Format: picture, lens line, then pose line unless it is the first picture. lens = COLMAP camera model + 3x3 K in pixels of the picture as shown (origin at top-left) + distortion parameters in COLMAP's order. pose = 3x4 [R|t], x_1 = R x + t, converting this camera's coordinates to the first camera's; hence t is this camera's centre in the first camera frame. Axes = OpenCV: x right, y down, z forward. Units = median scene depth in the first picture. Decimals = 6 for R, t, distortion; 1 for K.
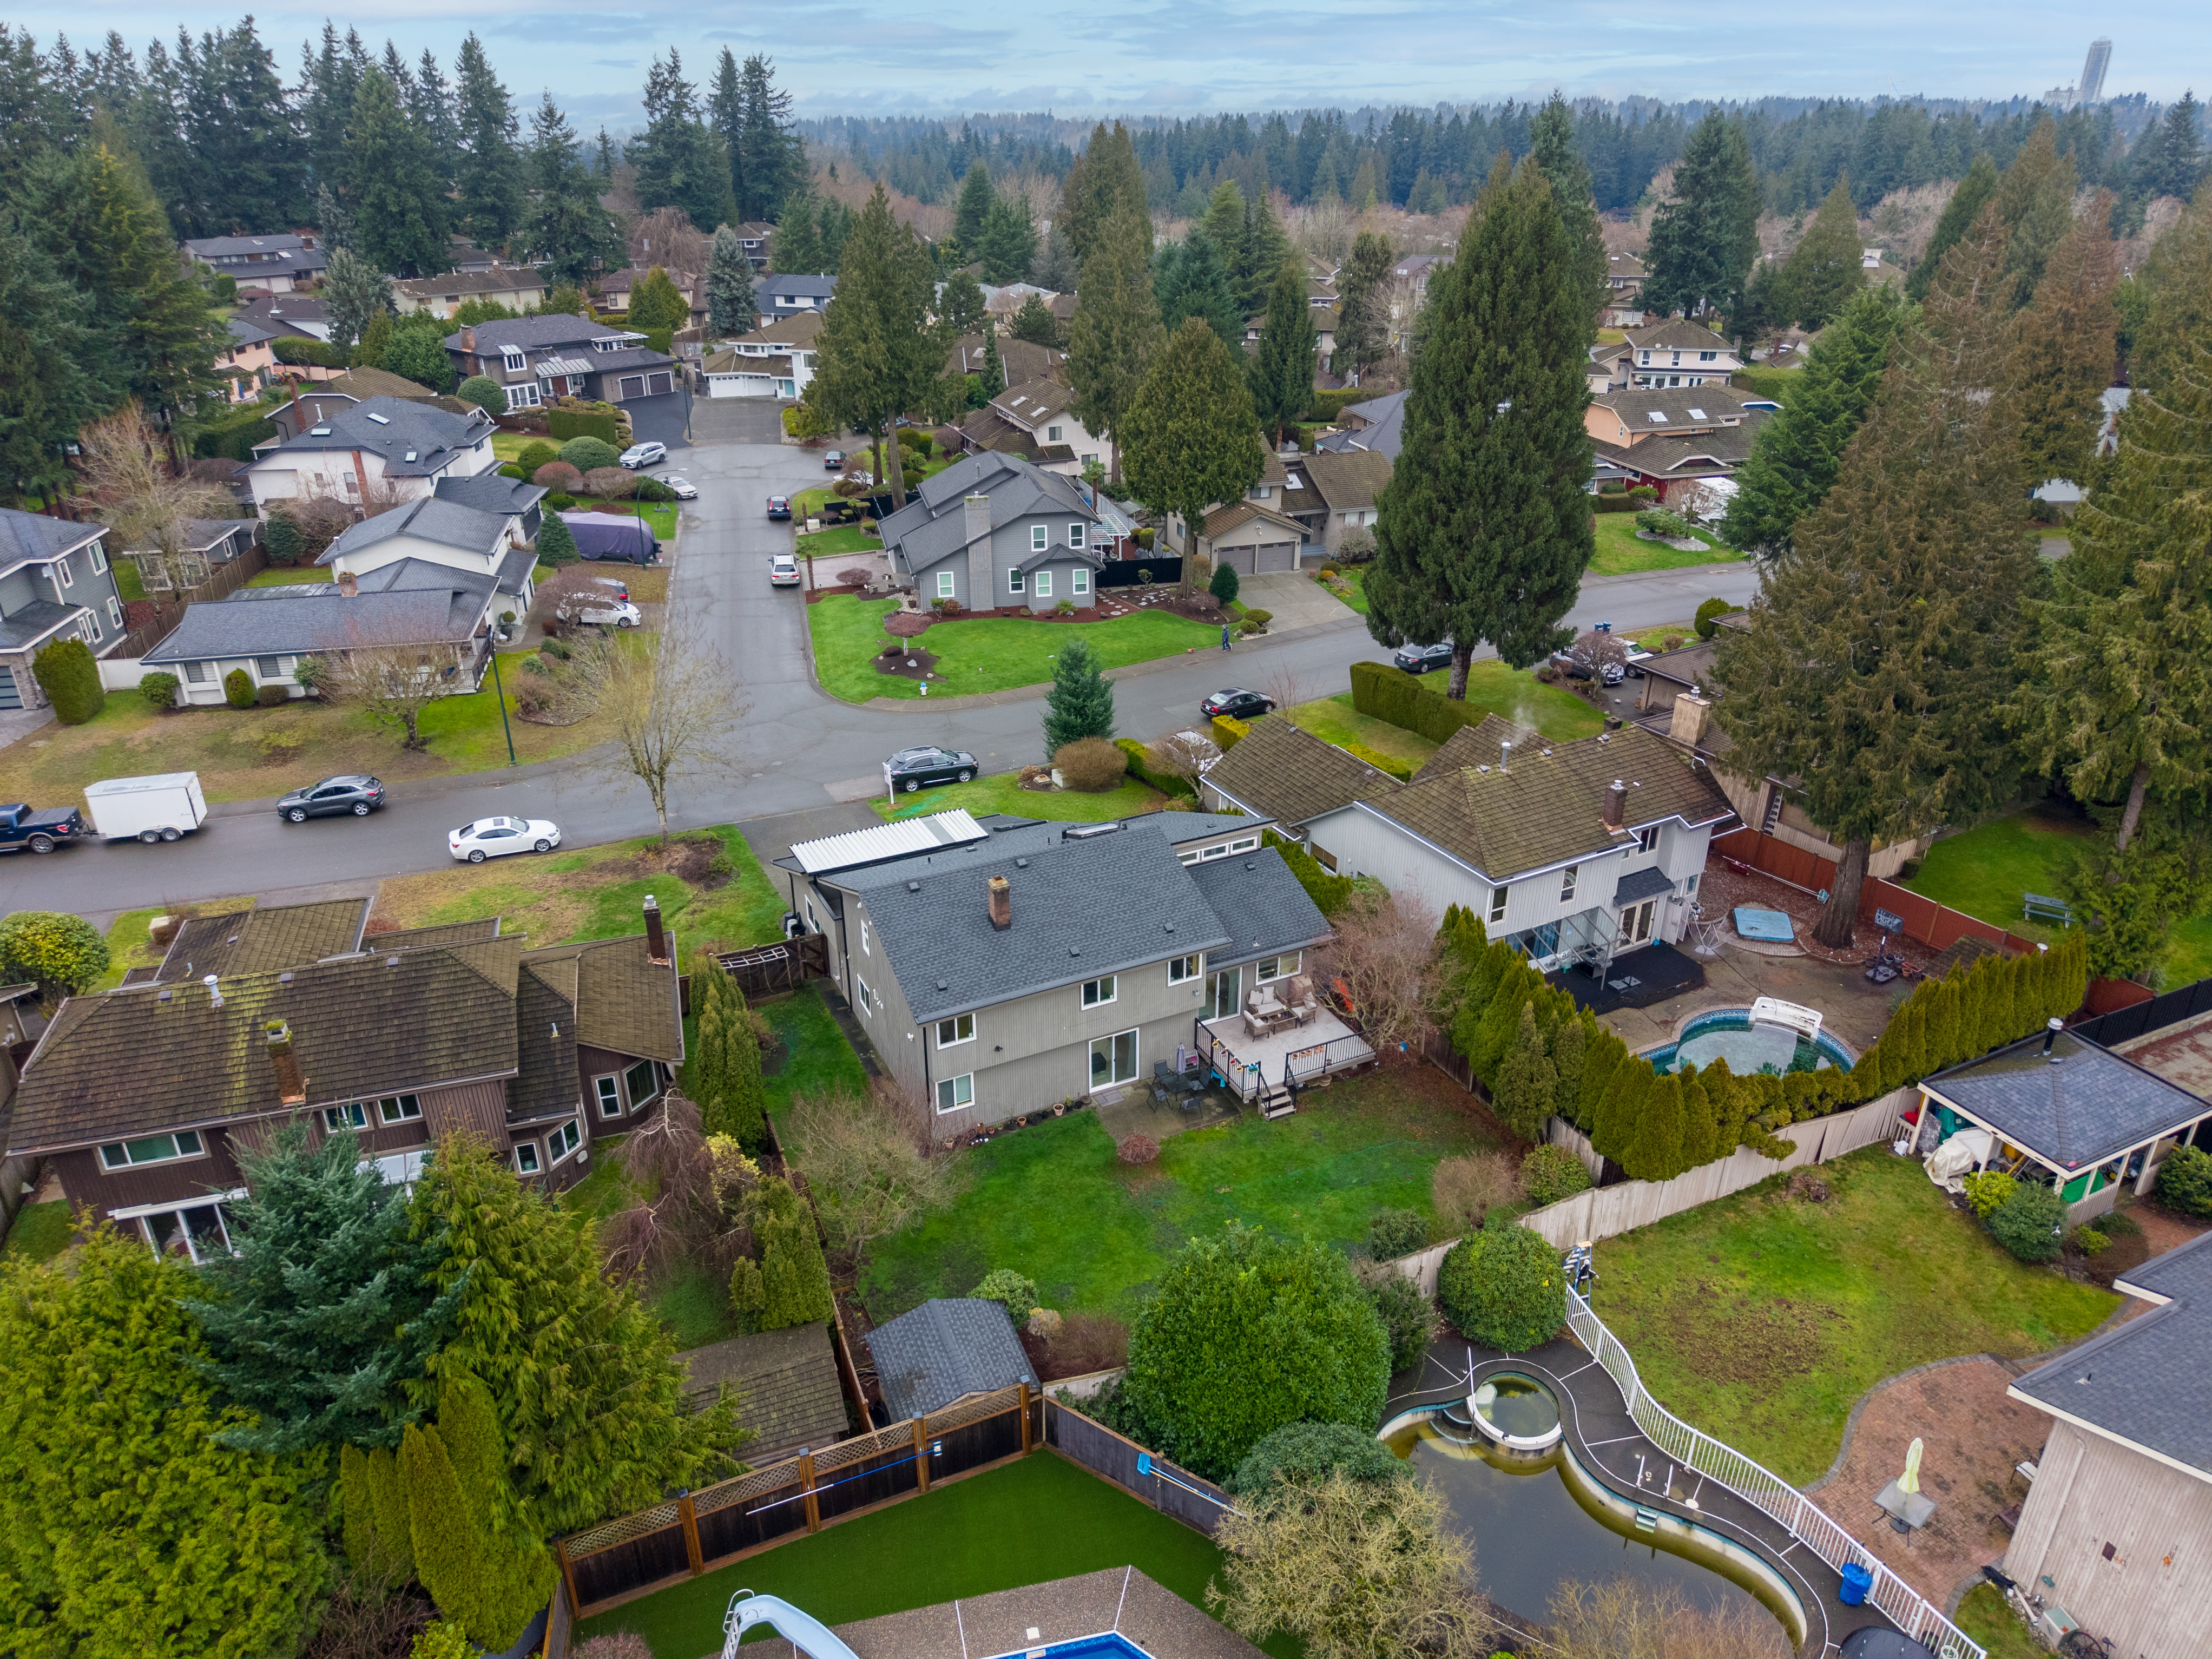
lens RADIAL K [[1478.3, 0, 1107.2], [0, 1478.3, 833.6], [0, 0, 1]] dist [0.026492, -0.028379]
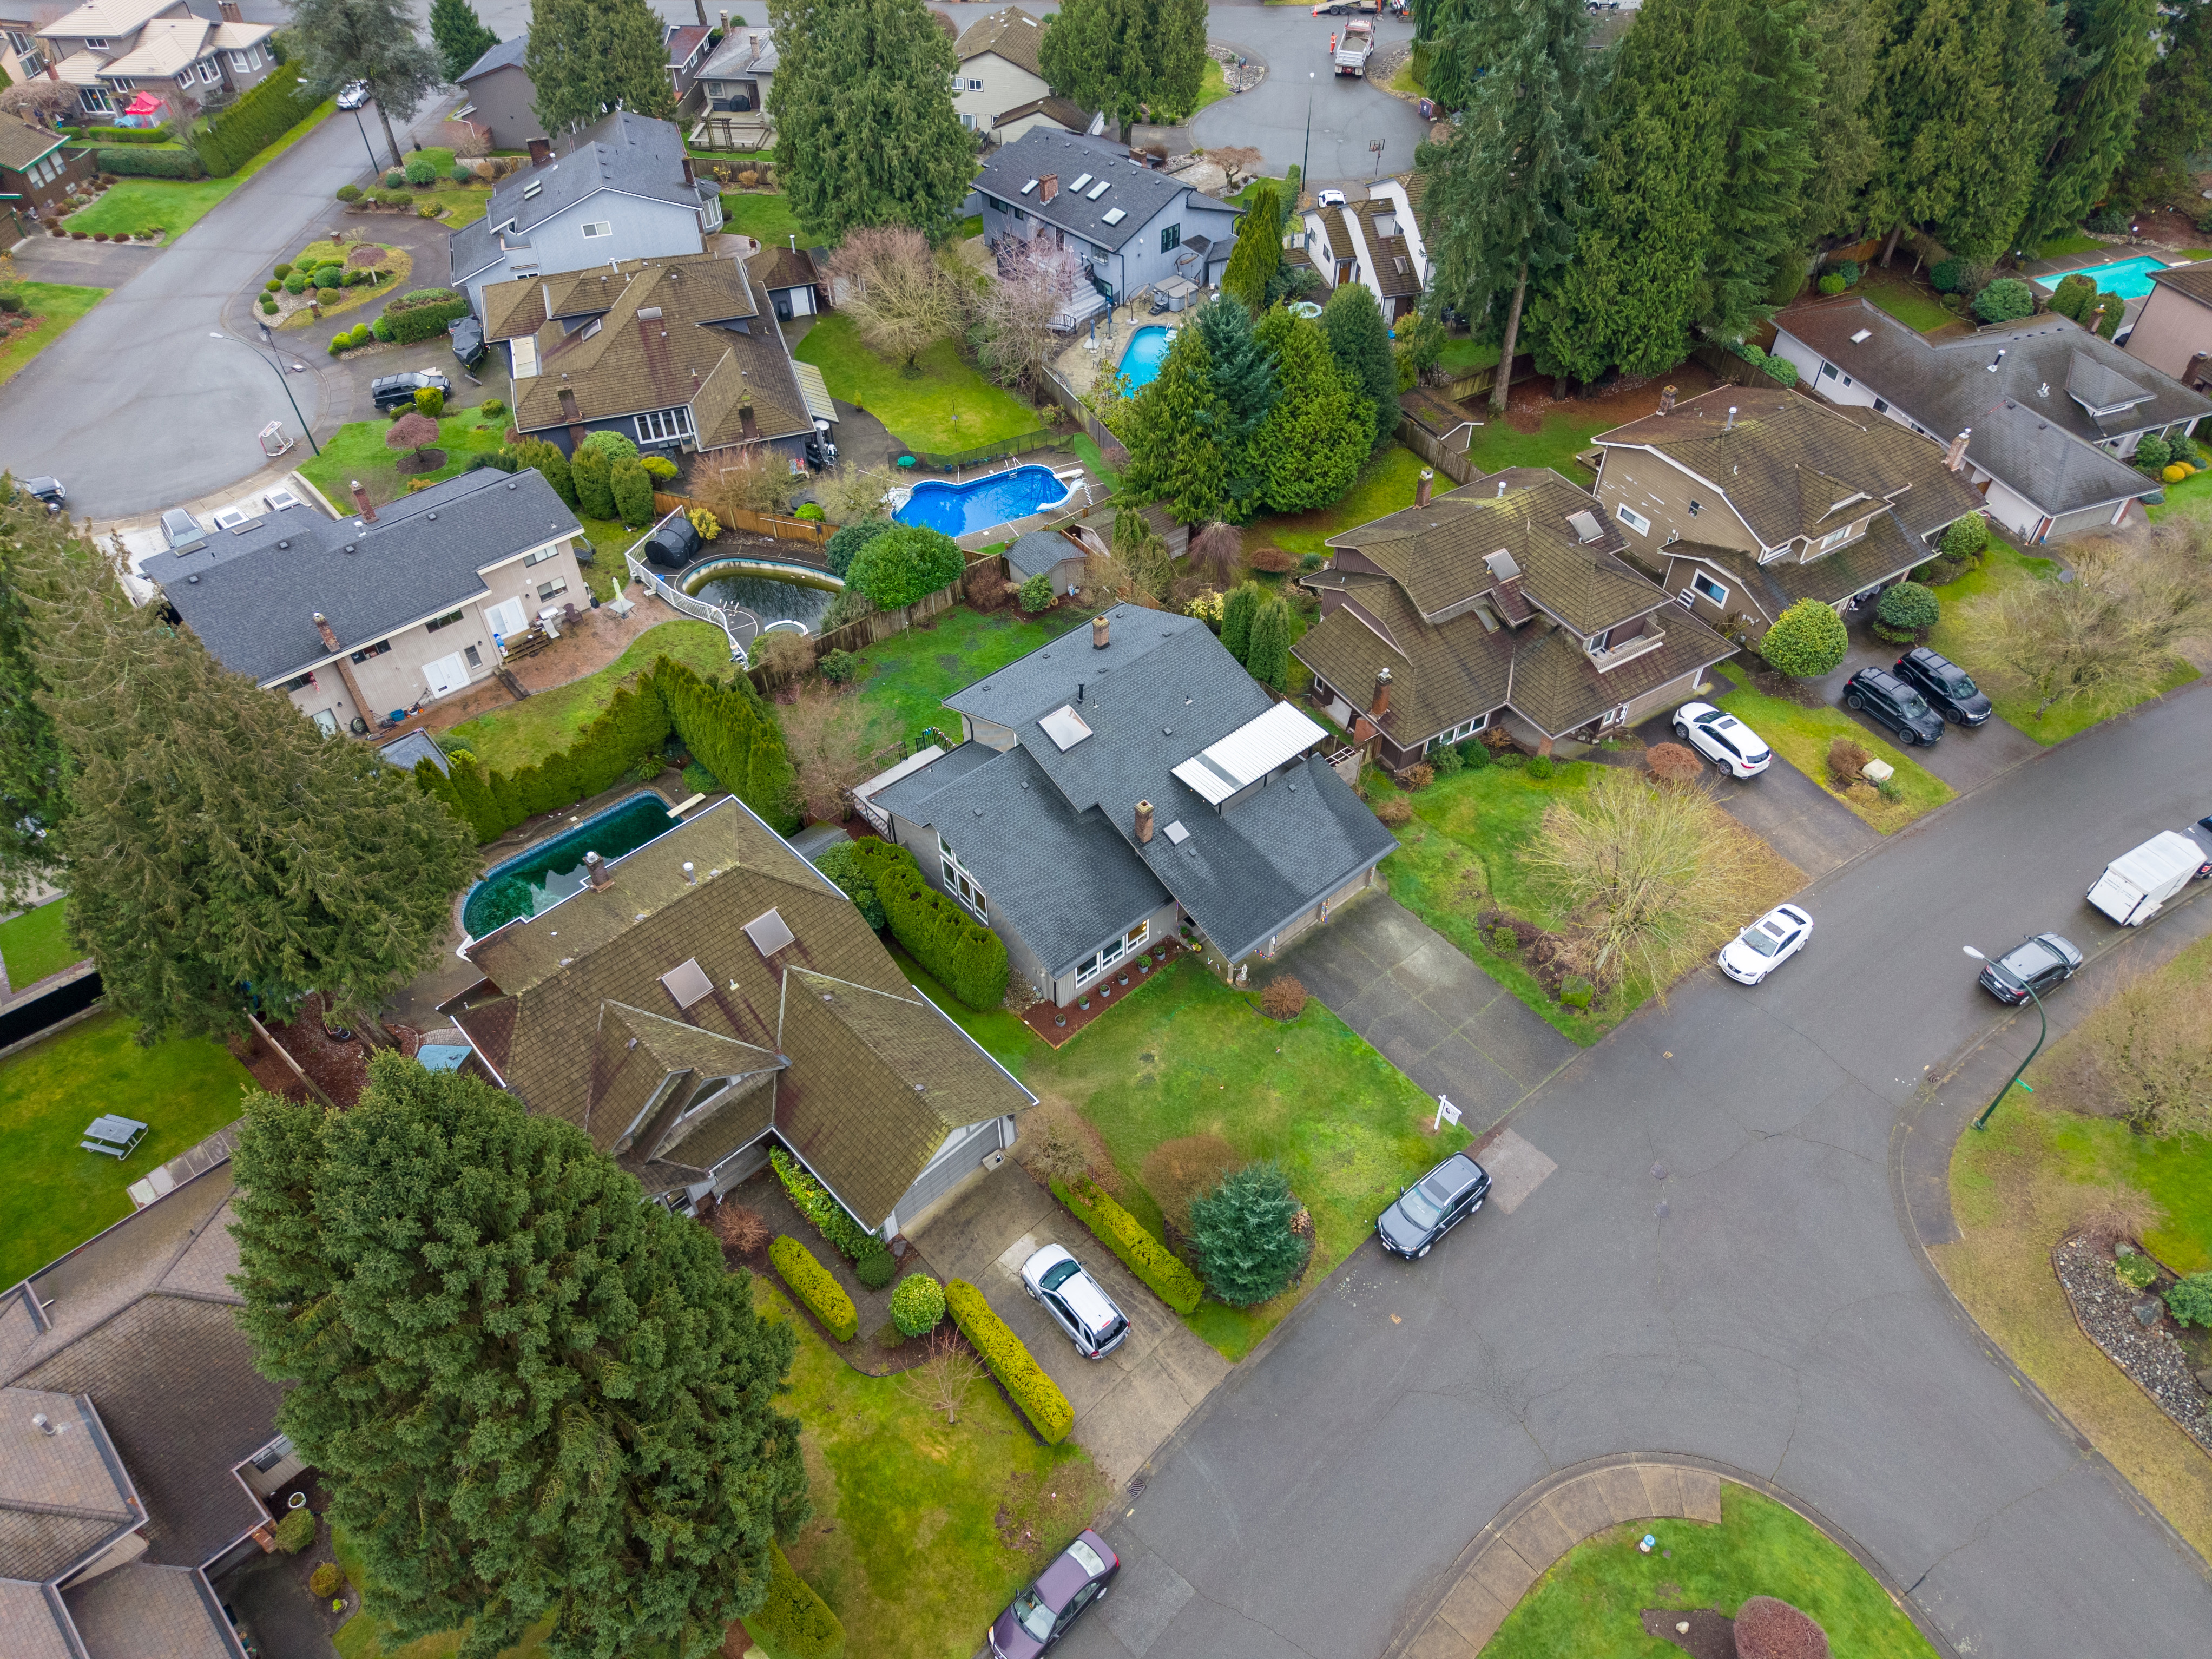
lens RADIAL K [[1478.3, 0, 1107.2], [0, 1478.3, 833.6], [0, 0, 1]] dist [0.026492, -0.028379]
pose [[-0.967455, 0.191027, -0.165948, 0.132725], [-0.097483, 0.323827, 0.941081, -0.843809], [0.233510, 0.926631, -0.294666, 1.106961]]
